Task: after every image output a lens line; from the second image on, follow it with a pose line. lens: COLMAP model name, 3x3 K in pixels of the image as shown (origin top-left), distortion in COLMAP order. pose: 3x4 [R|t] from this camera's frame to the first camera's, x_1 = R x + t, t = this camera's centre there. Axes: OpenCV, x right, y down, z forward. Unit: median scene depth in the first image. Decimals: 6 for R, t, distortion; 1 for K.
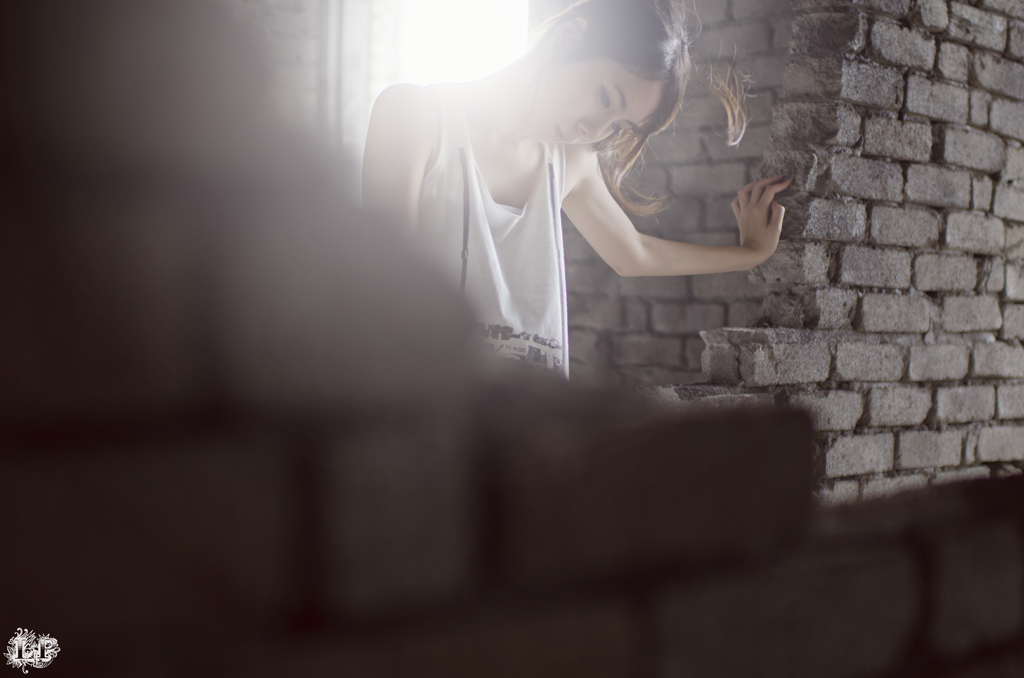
lens RADIAL K [[1558.1, 0, 512.0], [0, 1558.1, 339.0], [0, 0, 1]] dist [-0.078127, -0.006803]
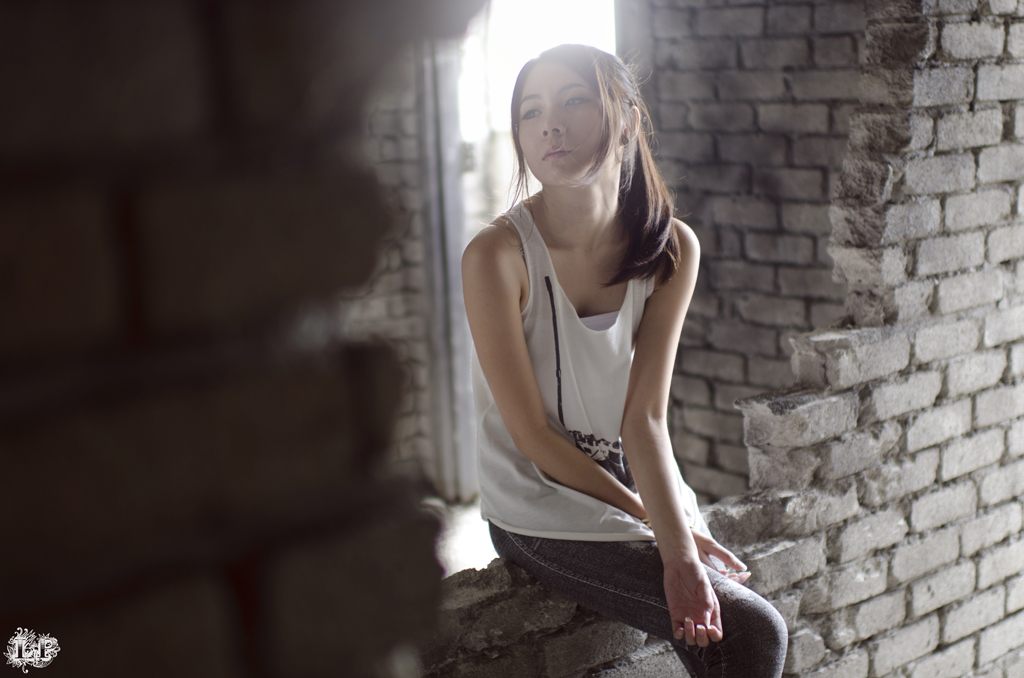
lens RADIAL K [[1558.1, 0, 512.0], [0, 1558.1, 339.0], [0, 0, 1]] dist [-0.078127, -0.006803]
pose [[0.996046, -0.056226, -0.068788, 0.000971], [0.066800, 0.984427, 0.162610, -0.183194], [0.058574, -0.166562, 0.984290, -0.088943]]
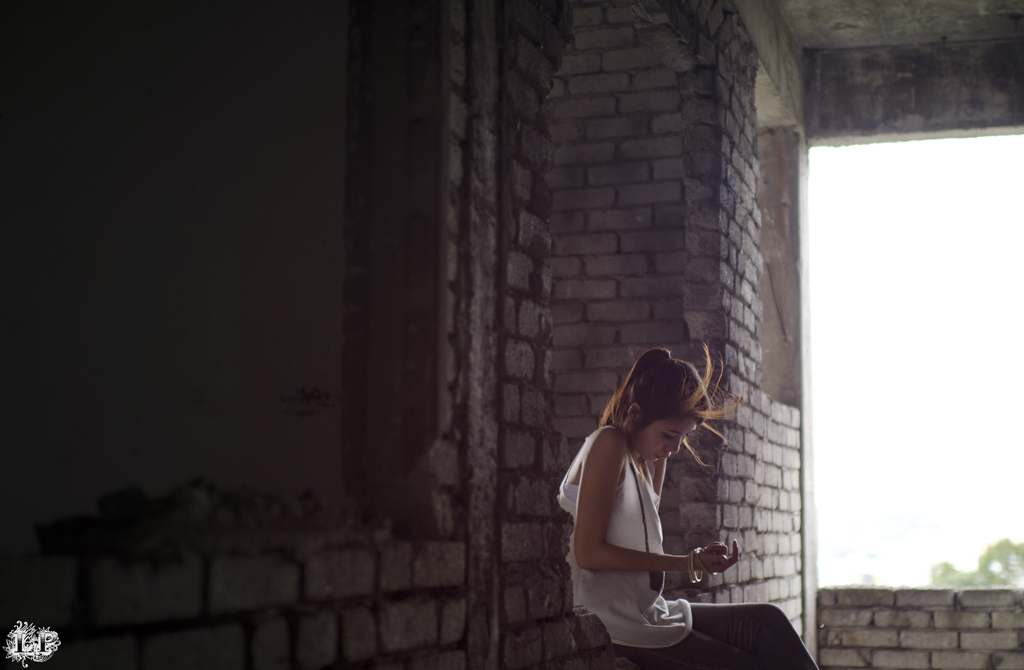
lens RADIAL K [[1593.1, 0, 512.0], [0, 1593.1, 335.0], [0, 0, 1]] dist [-0.094333, 0.047765]
pose [[0.886473, 0.040518, 0.461003, -0.793666], [0.019538, 0.991995, -0.124758, -0.030466], [-0.462367, 0.119602, 0.878585, -0.450745]]
